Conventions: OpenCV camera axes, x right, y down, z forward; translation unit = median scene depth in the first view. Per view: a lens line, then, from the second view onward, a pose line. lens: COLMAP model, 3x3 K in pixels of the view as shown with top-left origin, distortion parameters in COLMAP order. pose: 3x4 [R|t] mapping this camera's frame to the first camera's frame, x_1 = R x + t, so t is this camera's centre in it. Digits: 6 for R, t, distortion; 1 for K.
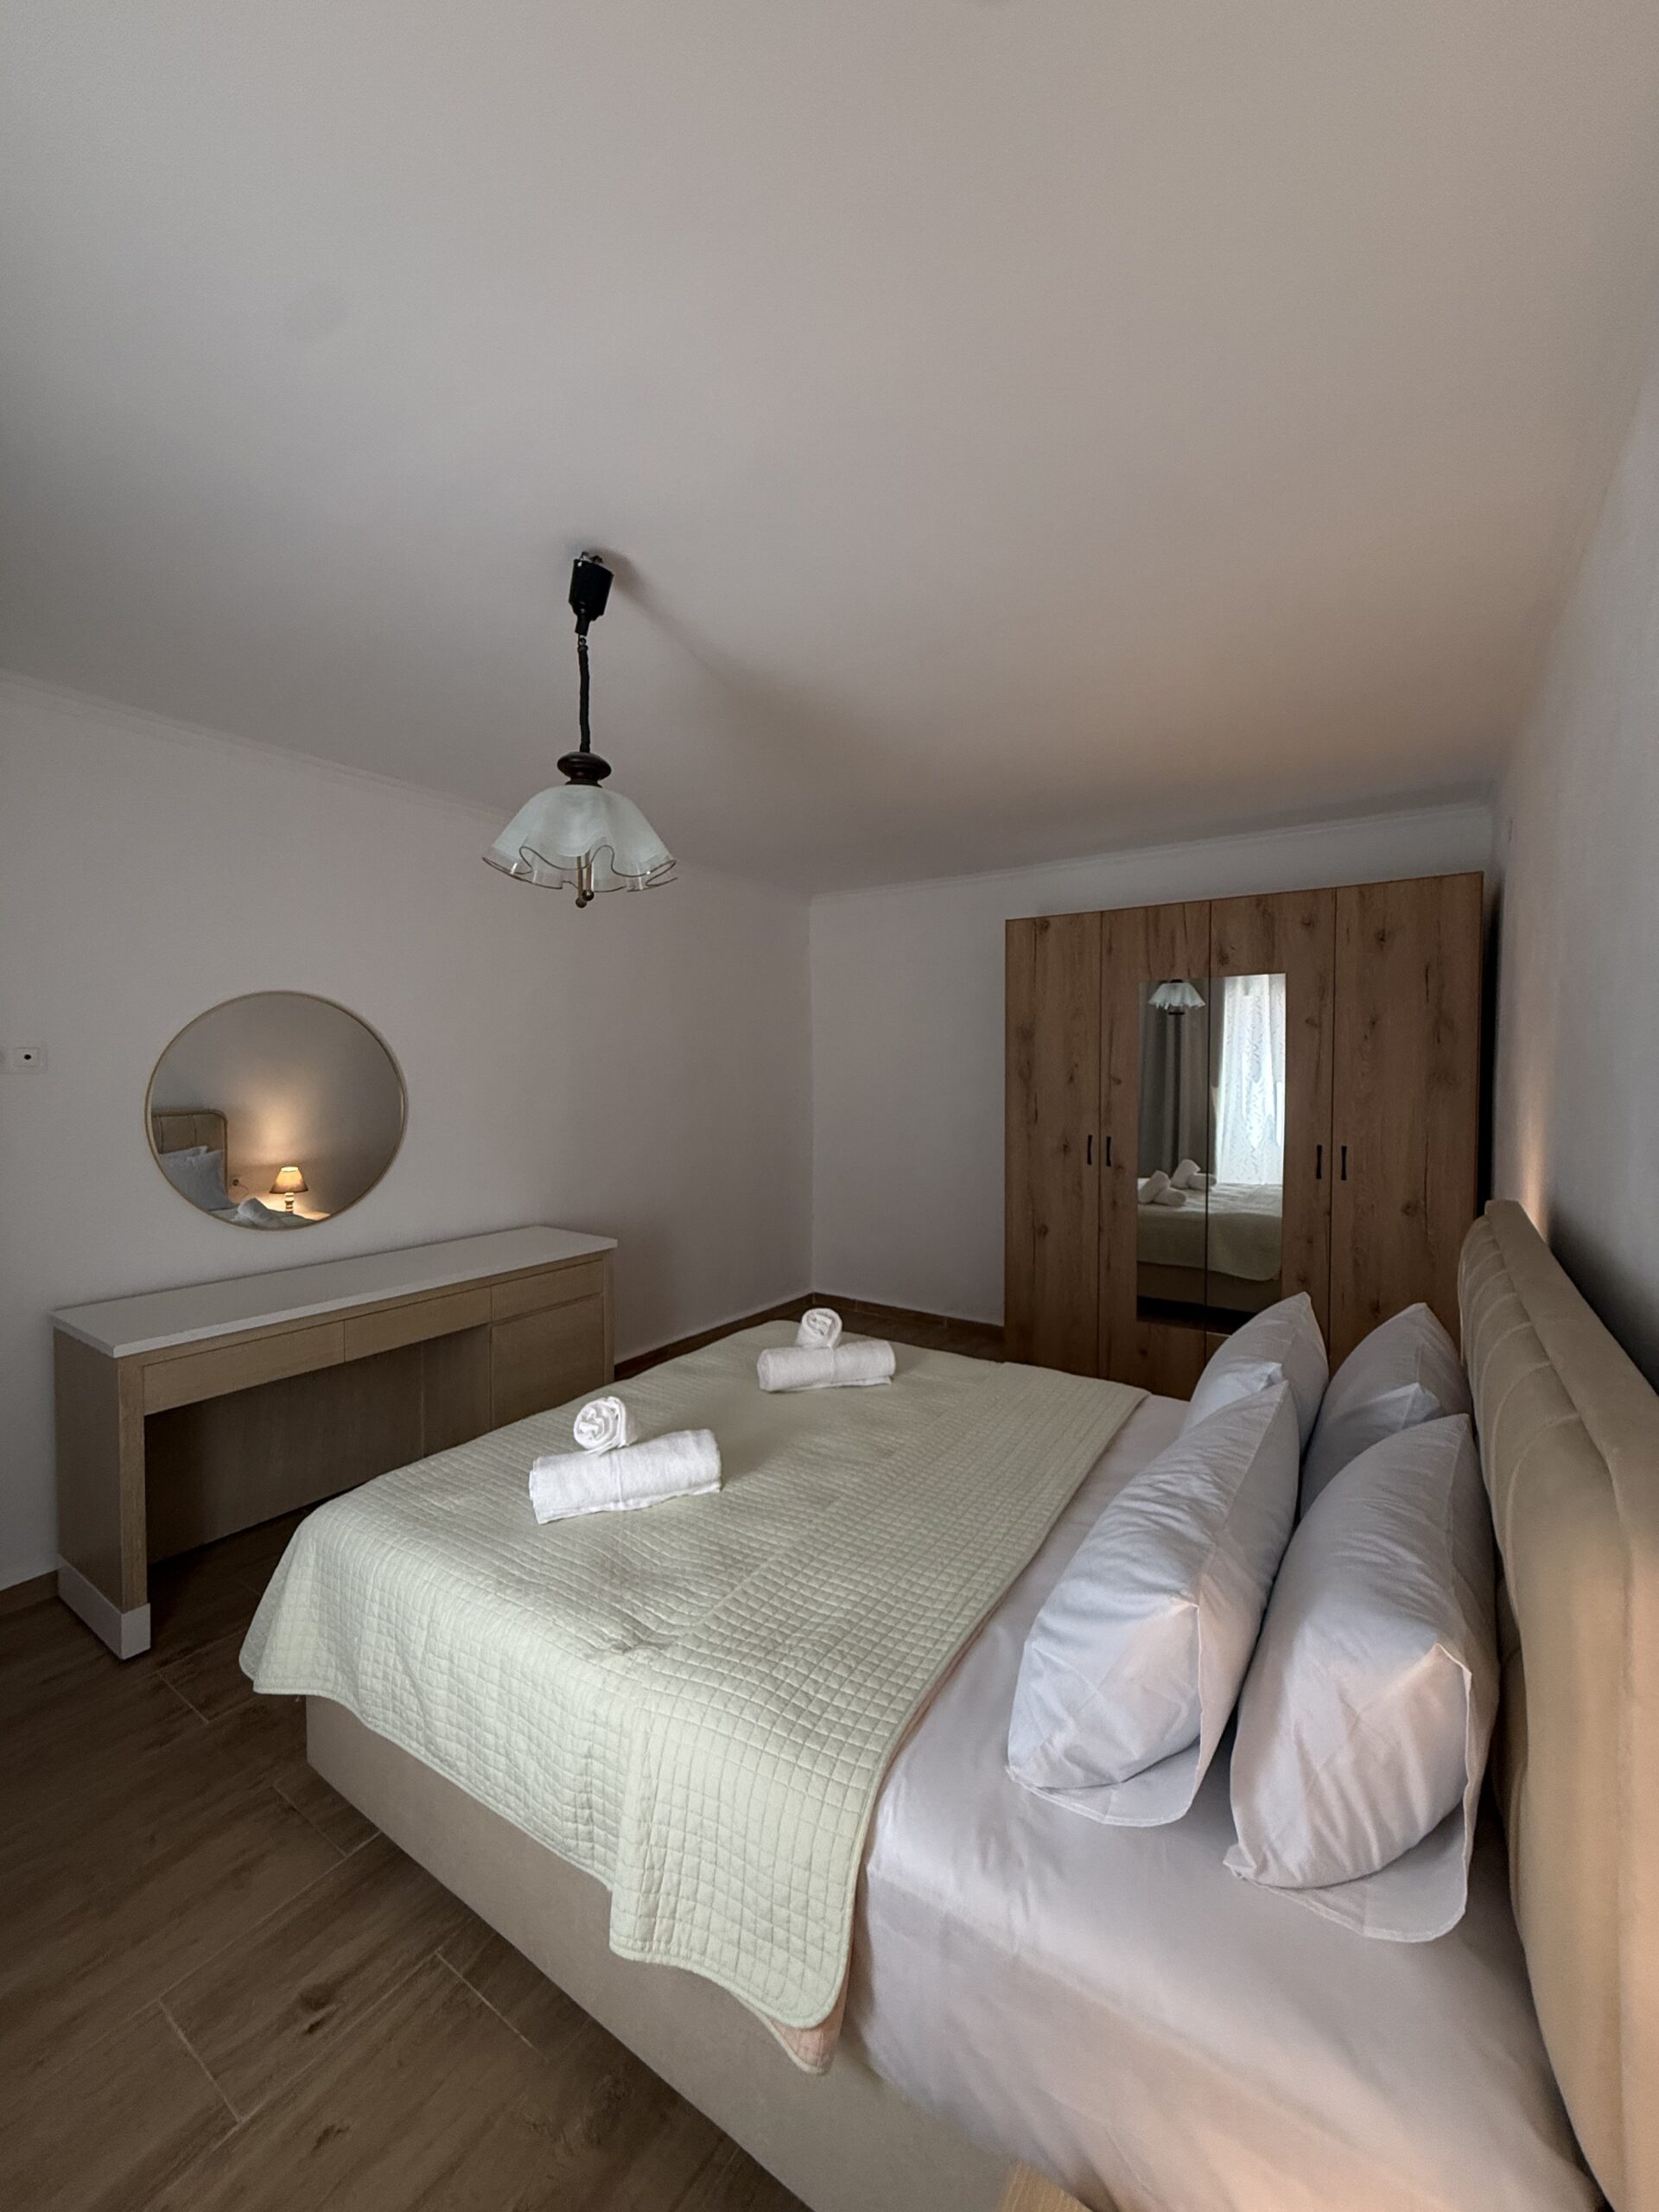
lens RADIAL K [[873.4, 0, 821.1], [0, 873.4, 1099.3], [0, 0, 1]] dist [-0.001595, 0.000080]
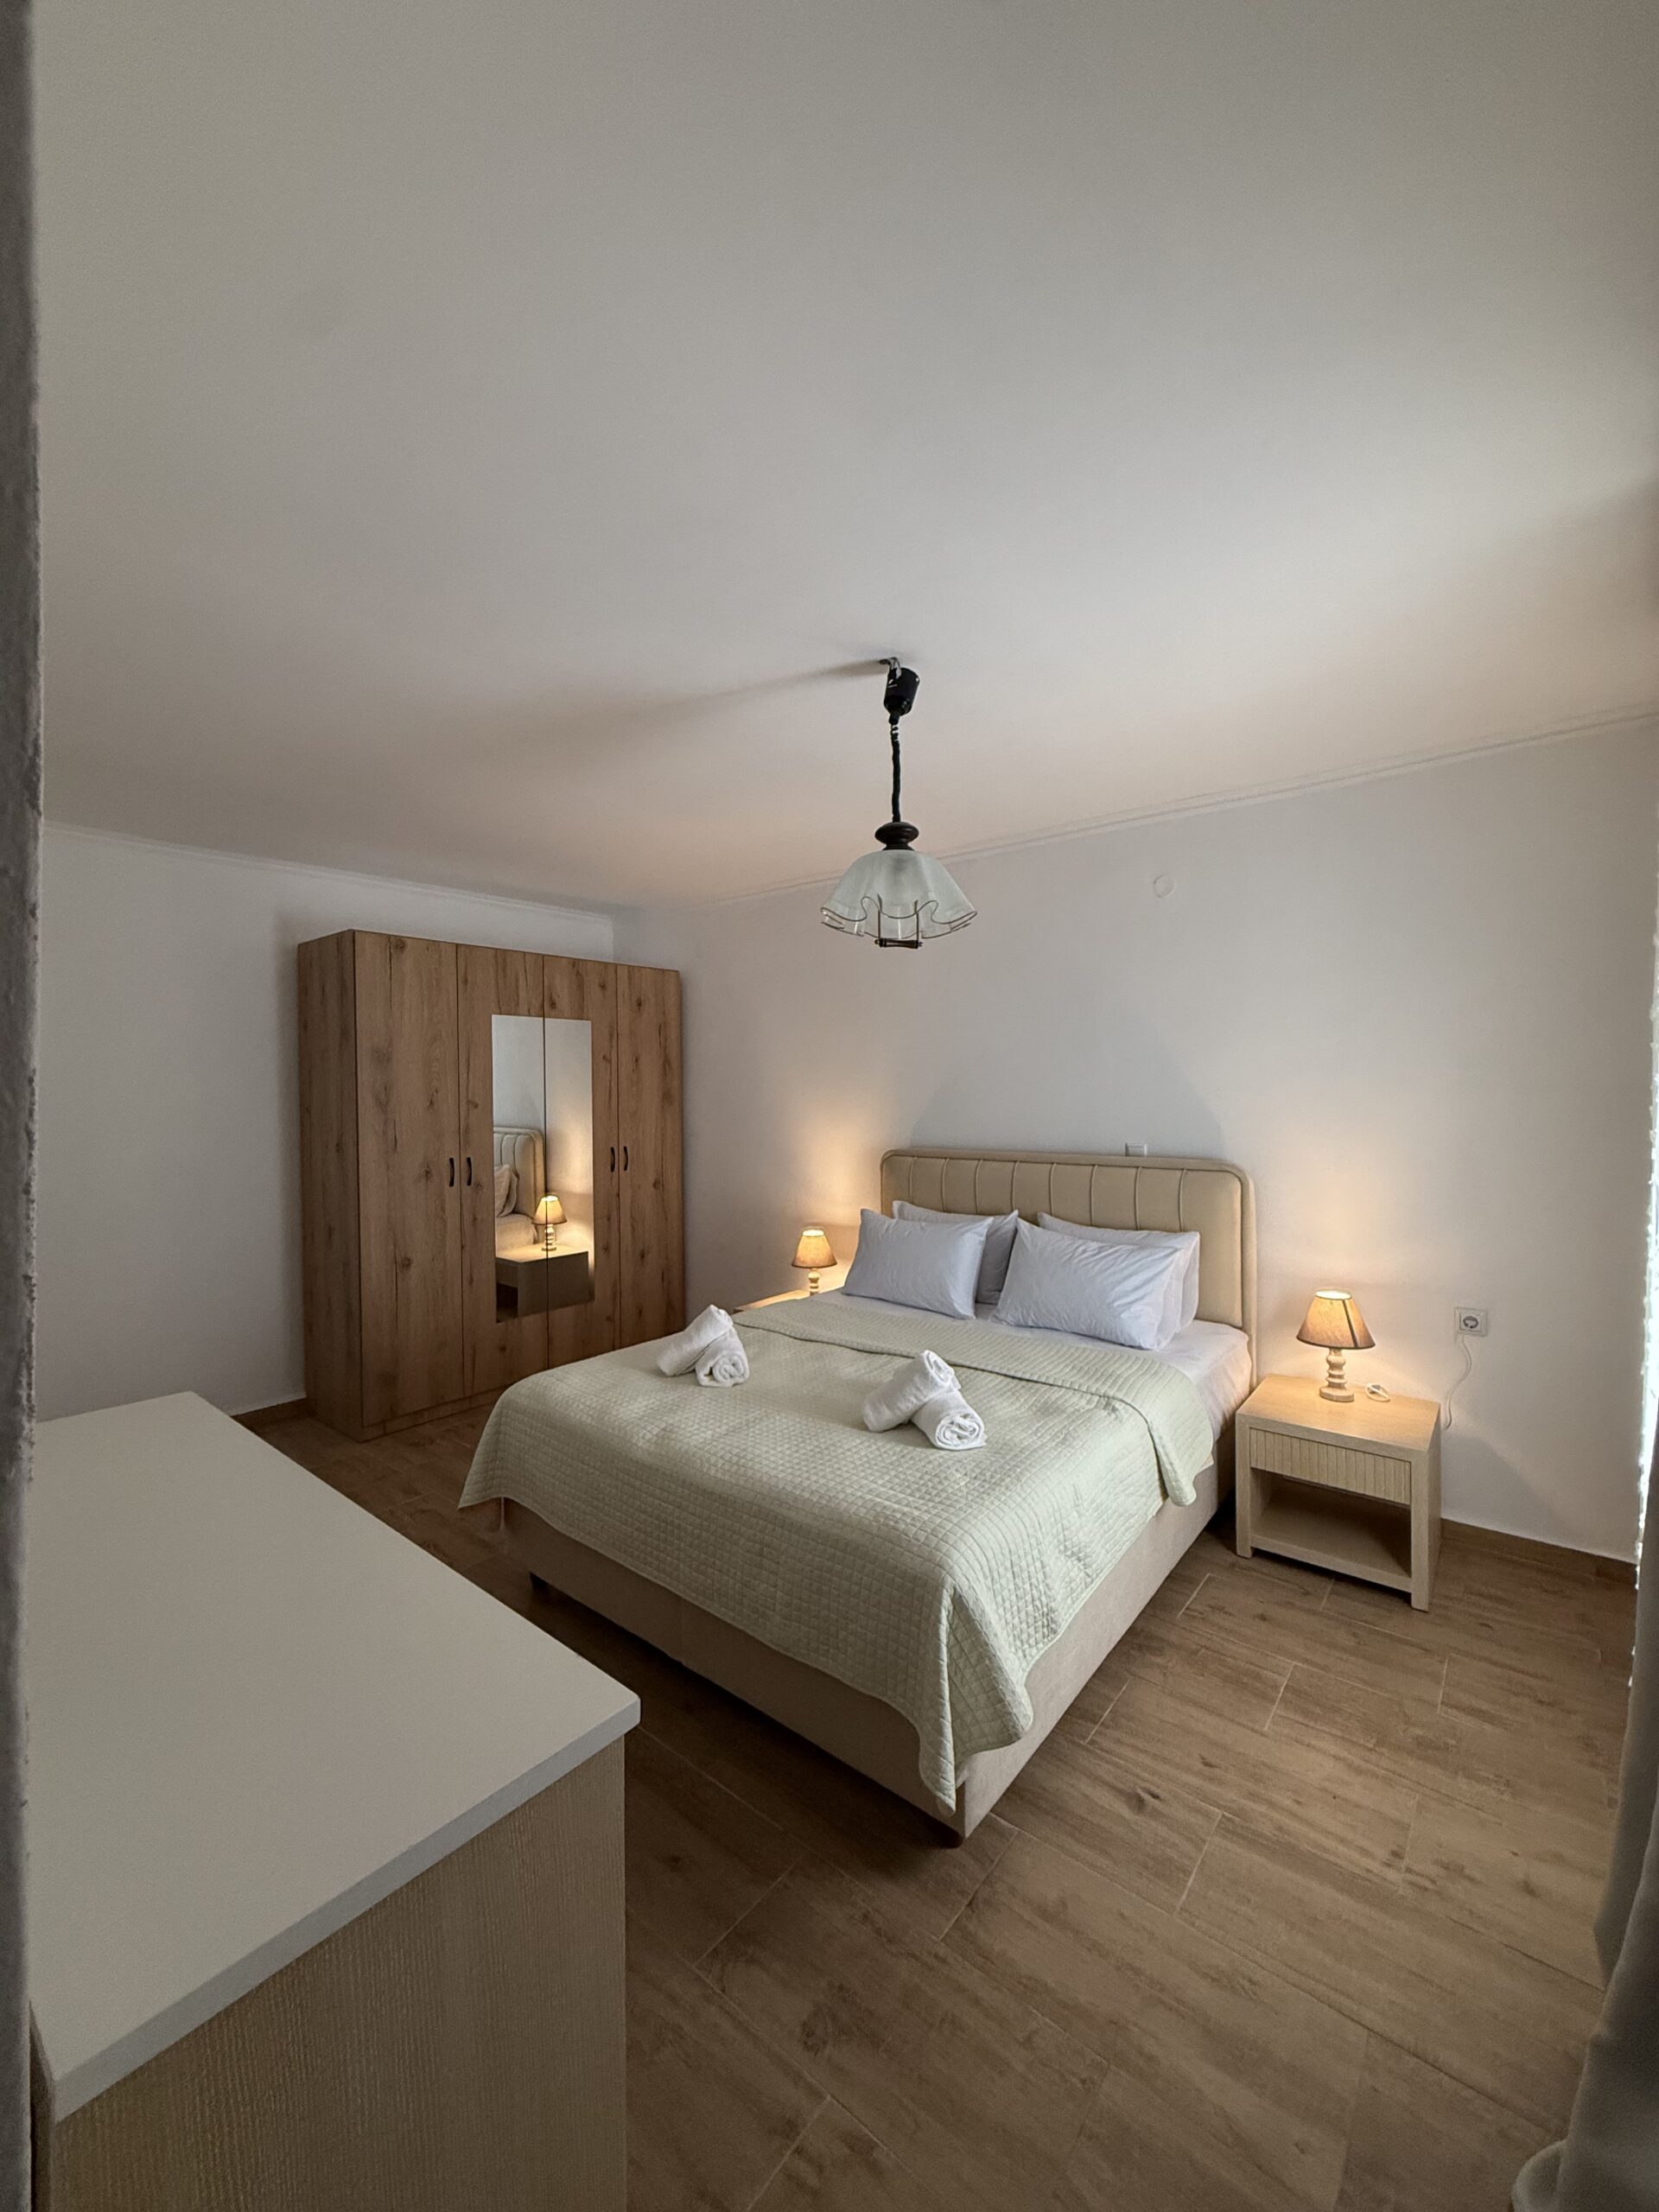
lens RADIAL K [[878.0, 0, 828.6], [0, 878.0, 1100.6], [0, 0, 1]] dist [0.001372, 0.000293]
pose [[0.090352, -0.010642, 0.995853, -0.808327], [0.044367, 0.998993, 0.006650, -0.016240], [-0.994921, 0.043583, 0.090733, 0.546606]]
